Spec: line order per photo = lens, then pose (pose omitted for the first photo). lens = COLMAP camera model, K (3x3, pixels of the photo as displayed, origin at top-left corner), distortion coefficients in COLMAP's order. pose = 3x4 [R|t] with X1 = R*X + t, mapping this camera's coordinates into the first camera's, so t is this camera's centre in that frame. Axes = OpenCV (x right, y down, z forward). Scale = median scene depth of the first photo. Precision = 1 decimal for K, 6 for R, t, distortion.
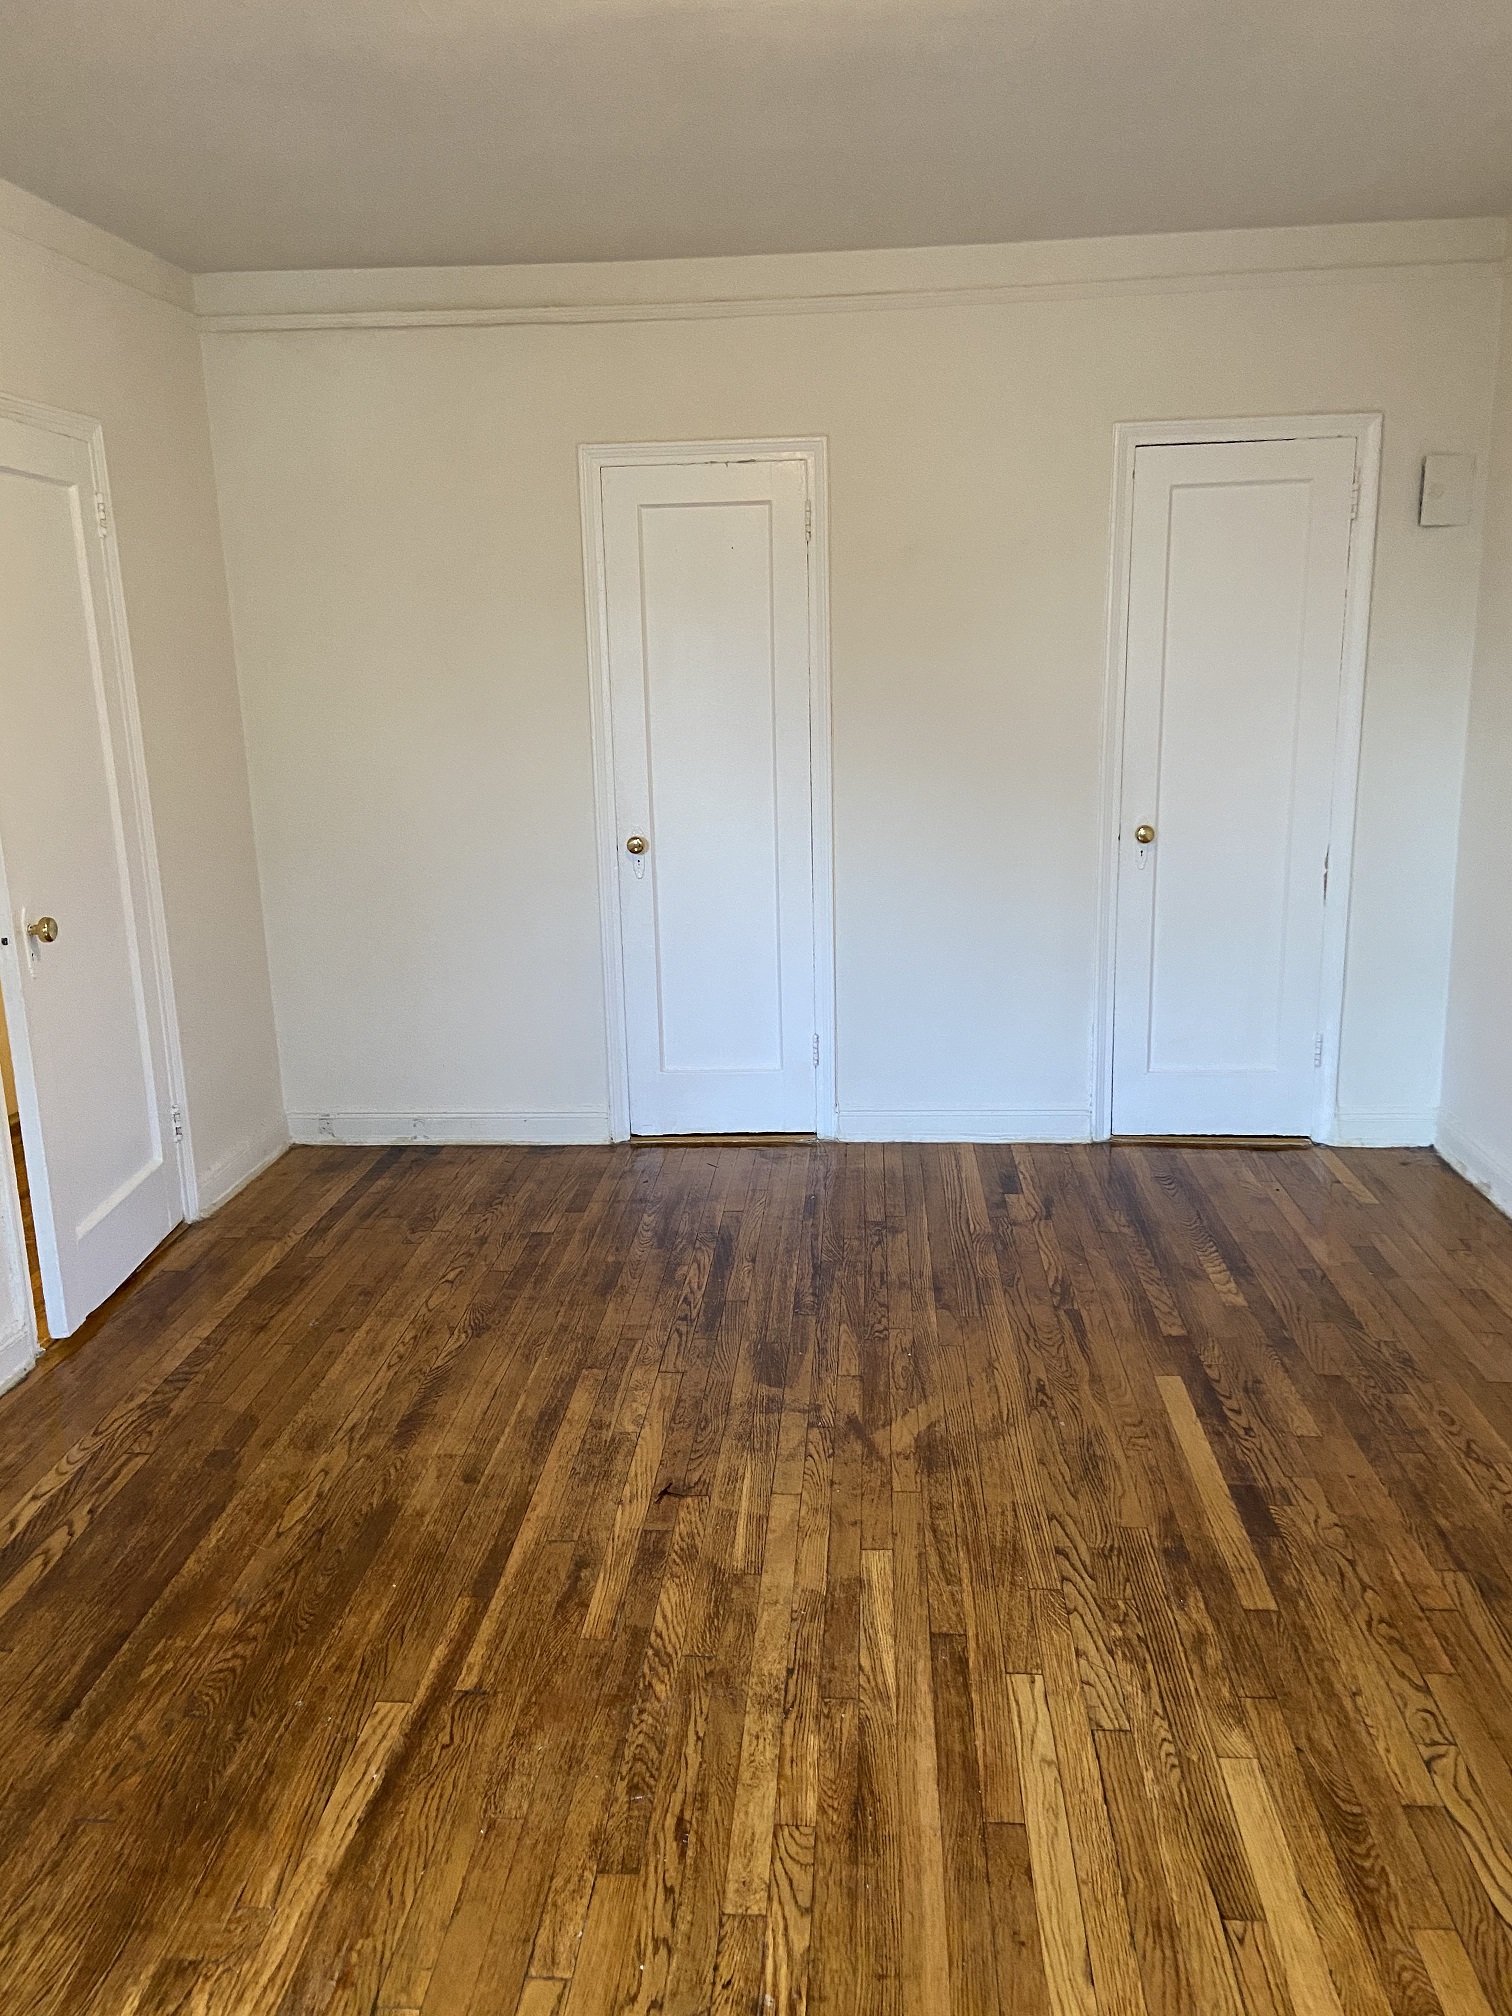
lens RADIAL K [[1512.3, 0, 752.5], [0, 1512.3, 1001.1], [0, 0, 1]] dist [0.126682, -0.170730]
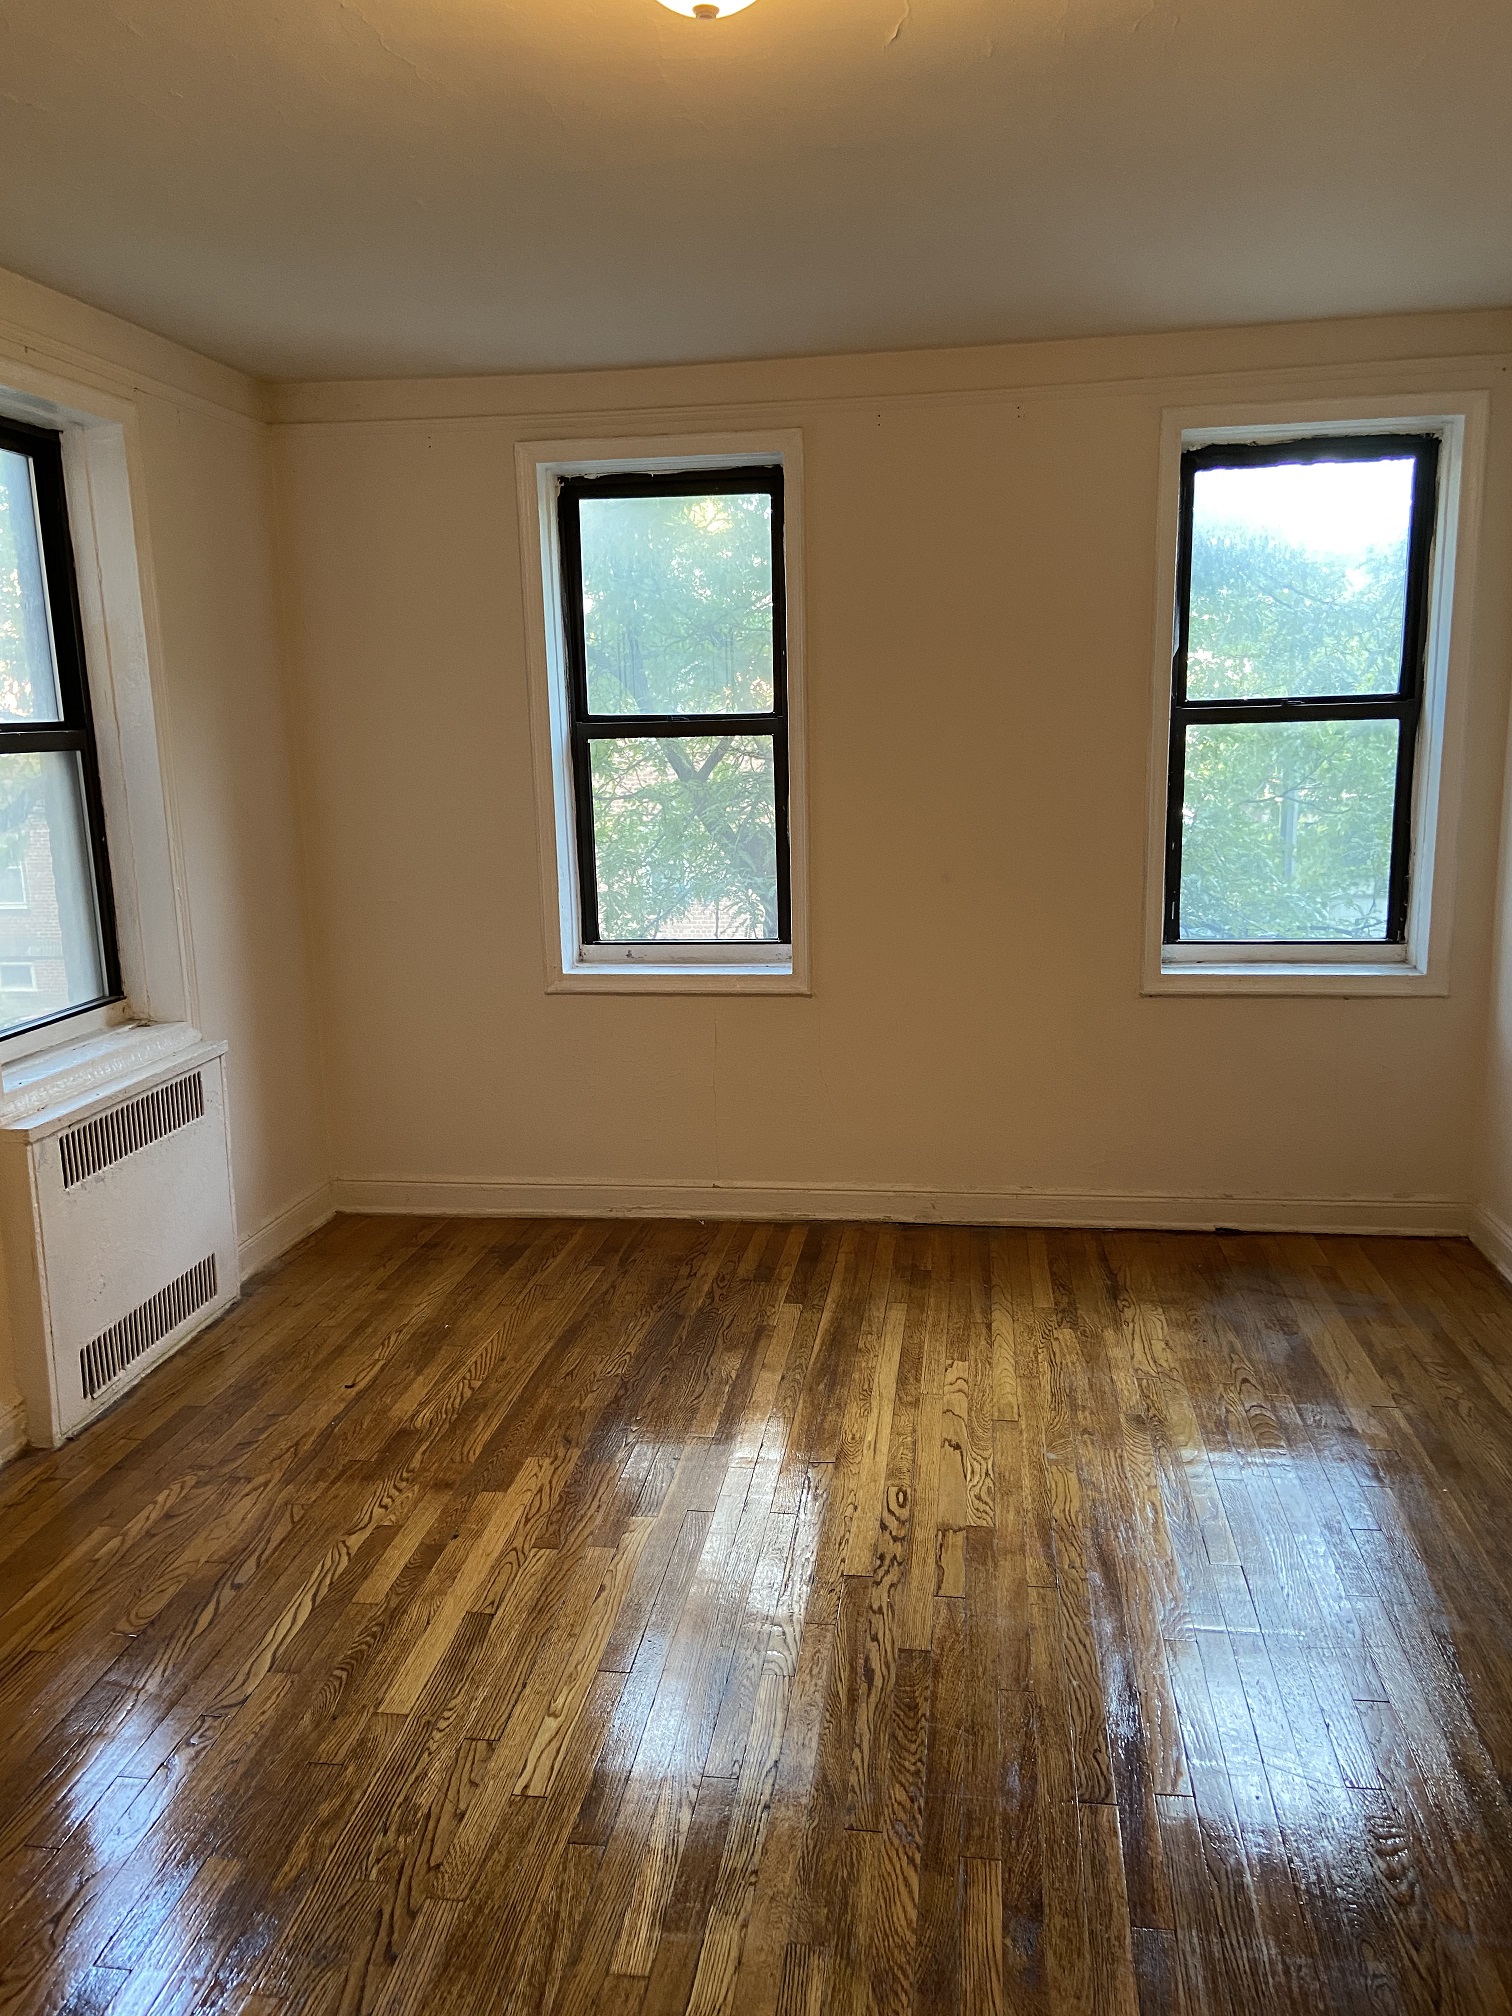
lens RADIAL K [[1512.3, 0, 752.5], [0, 1512.3, 1001.1], [0, 0, 1]] dist [0.126682, -0.170730]
pose [[-0.996175, 0.042483, 0.076364, -0.048263], [0.069801, 0.912598, 0.402856, -0.320594], [-0.052575, 0.406646, -0.912072, 1.311048]]
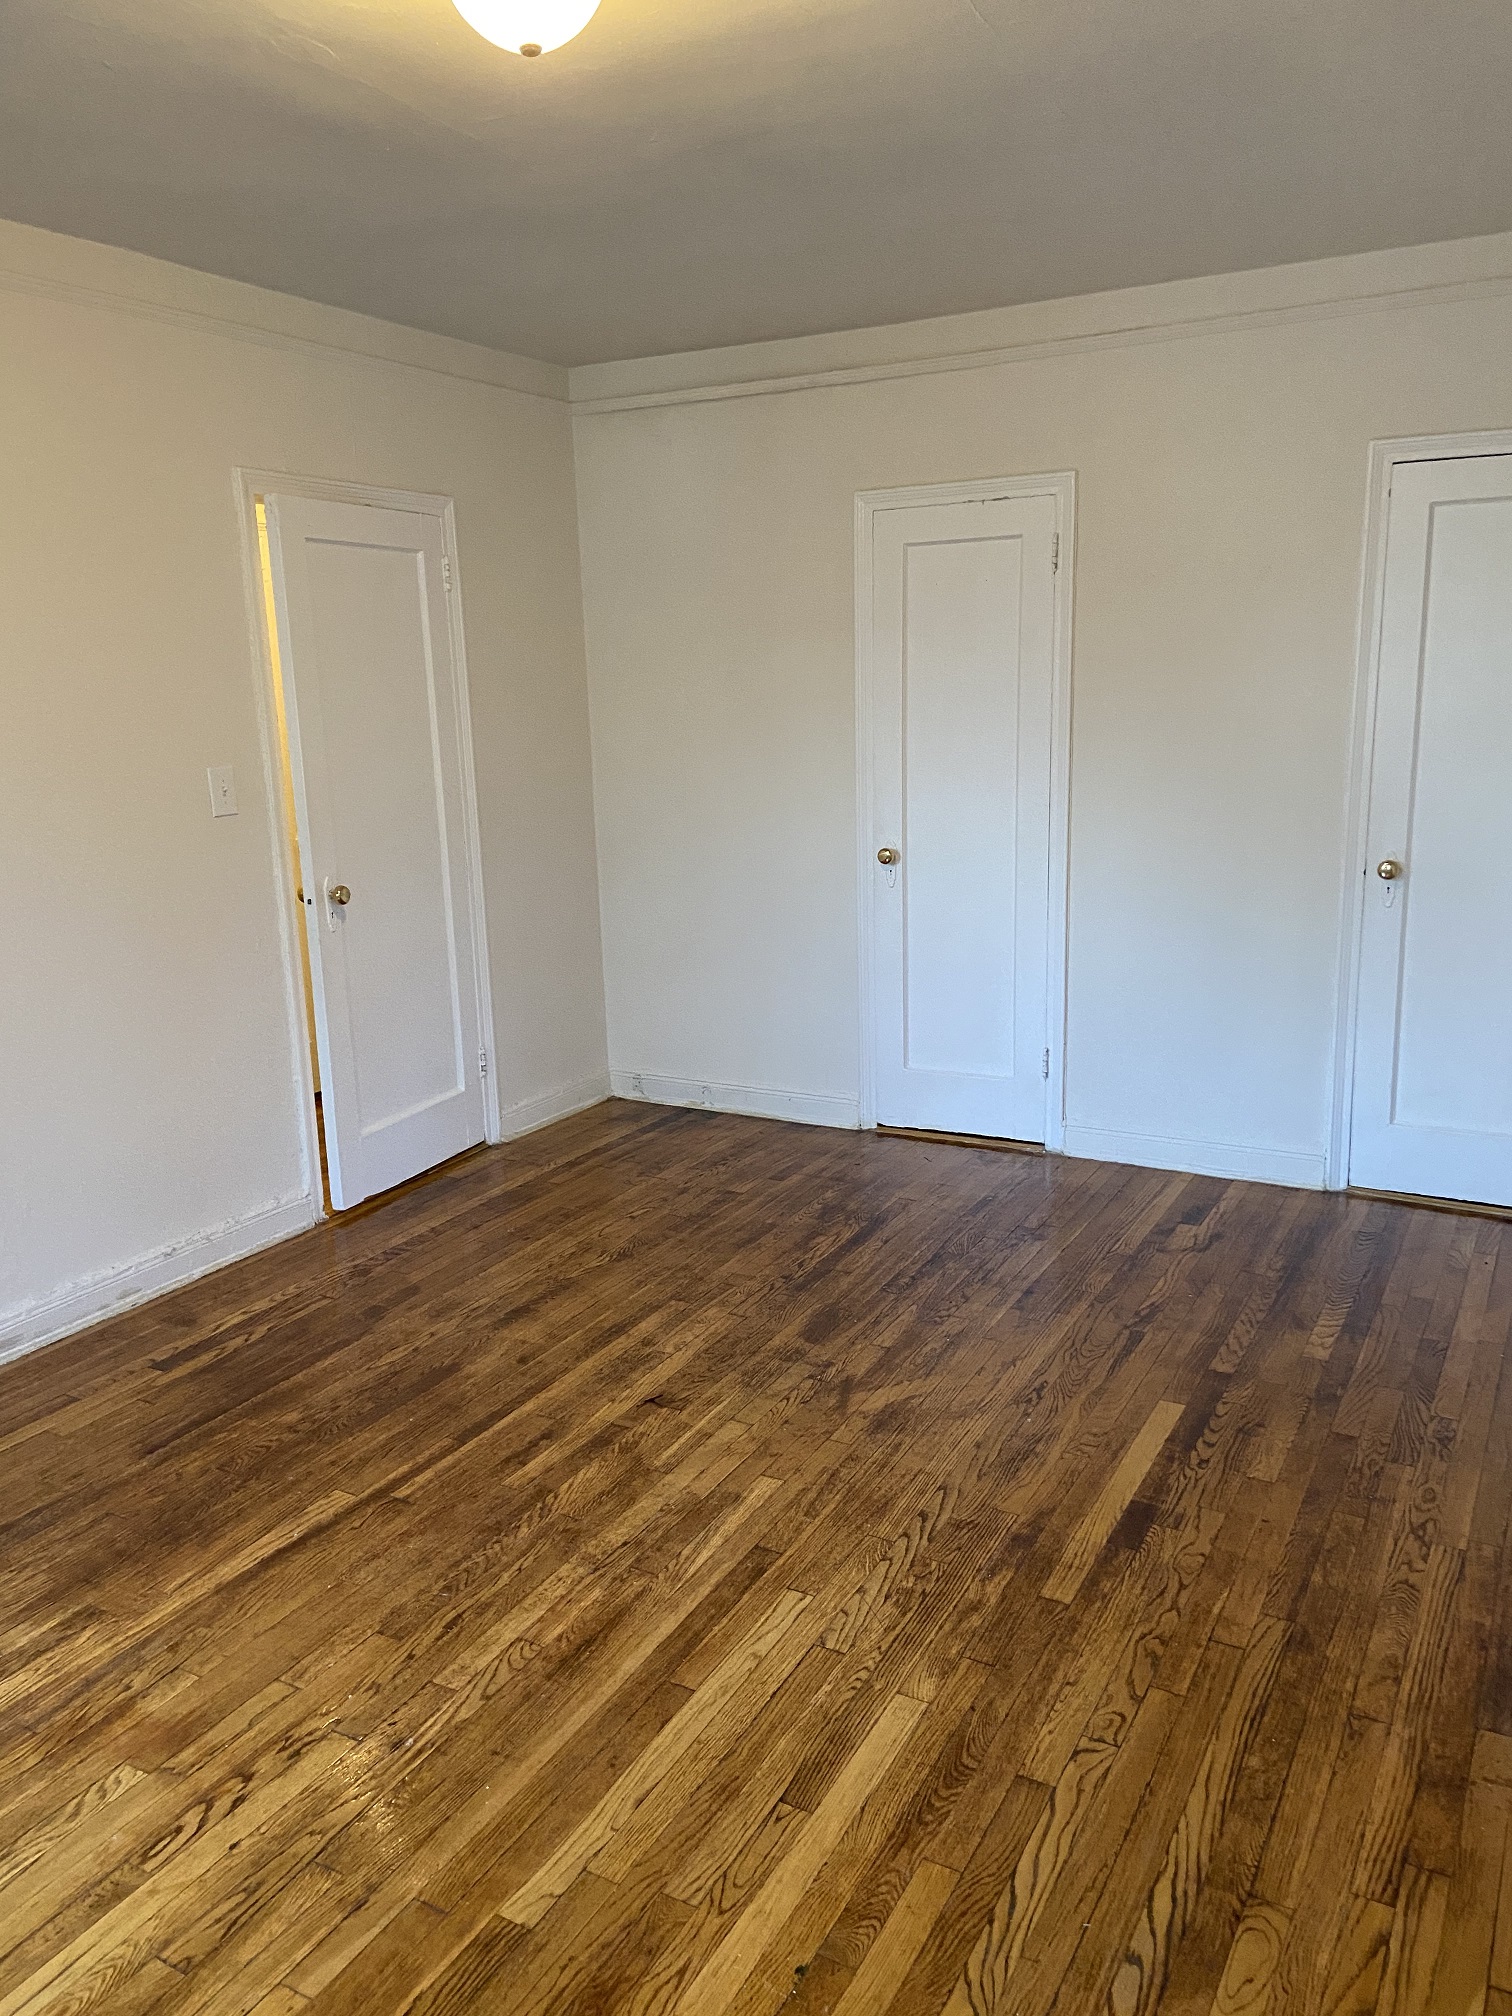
lens RADIAL K [[1512.3, 0, 752.5], [0, 1512.3, 1001.1], [0, 0, 1]] dist [0.126682, -0.170730]
pose [[0.908228, 0.088780, -0.408949, 0.440336], [-0.092742, 0.995638, 0.010176, -0.002647], [0.408069, 0.028685, 0.912501, -0.041619]]
